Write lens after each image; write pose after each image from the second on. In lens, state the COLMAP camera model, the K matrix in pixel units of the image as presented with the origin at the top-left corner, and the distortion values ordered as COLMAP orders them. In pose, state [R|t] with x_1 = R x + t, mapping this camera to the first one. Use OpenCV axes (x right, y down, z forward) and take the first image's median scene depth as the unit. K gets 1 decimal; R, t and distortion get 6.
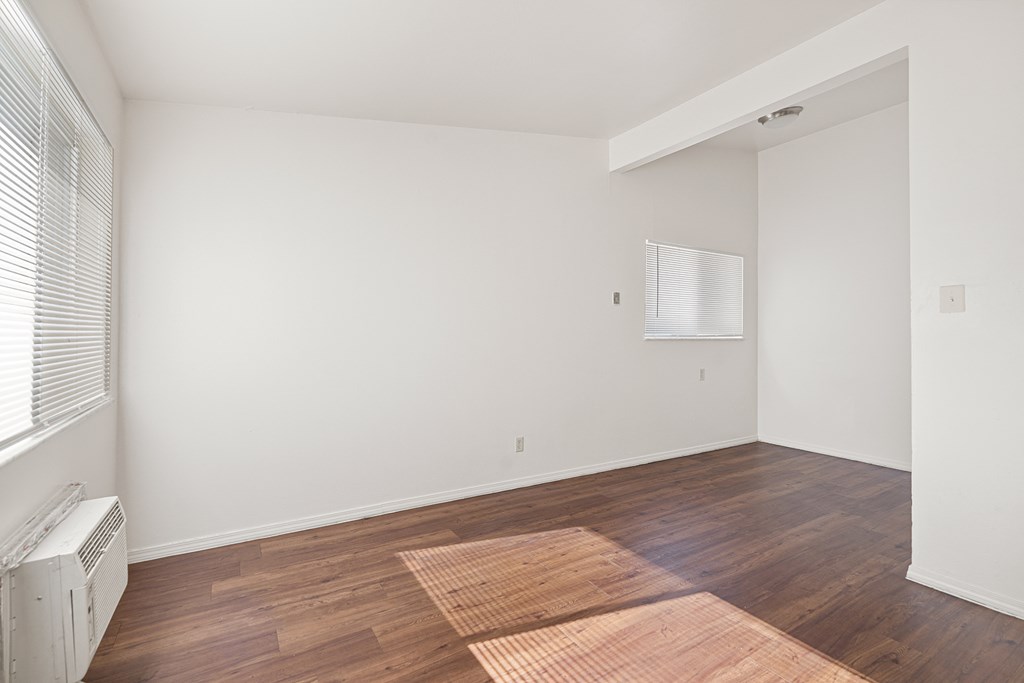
lens RADIAL K [[470.6, 0, 505.1], [0, 470.6, 338.6], [0, 0, 1]] dist [-0.013591, 0.005010]
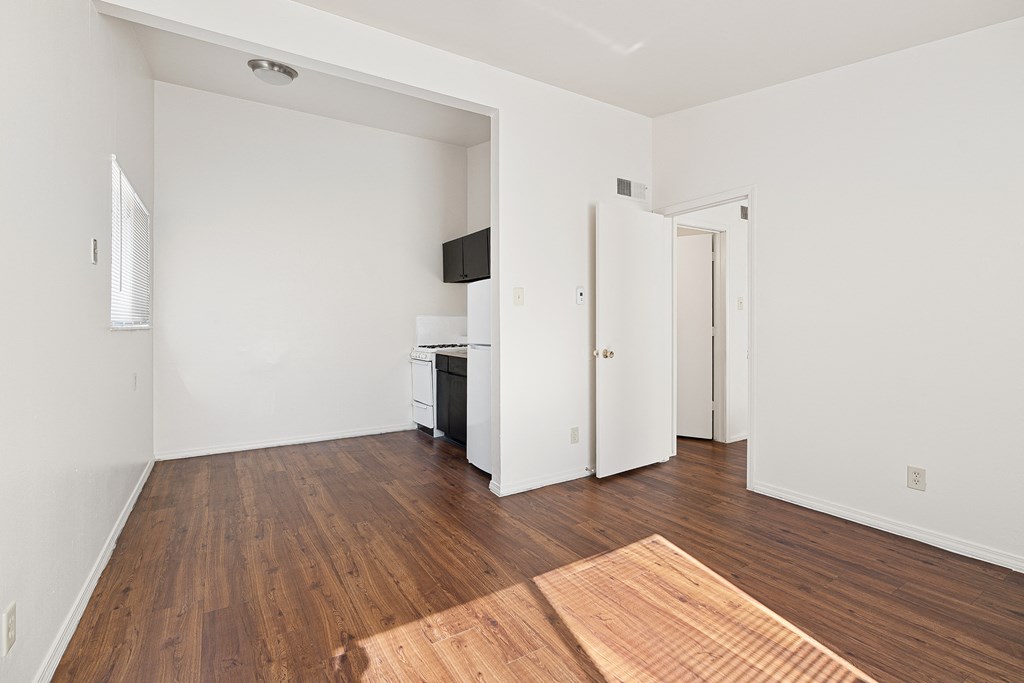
lens RADIAL K [[470.6, 0, 505.1], [0, 470.6, 338.6], [0, 0, 1]] dist [-0.013591, 0.005010]
pose [[-0.022450, -0.037265, 0.999053, -0.373705], [0.010180, 0.999245, 0.037501, -0.007429], [-0.999696, 0.011012, -0.022054, 0.722781]]
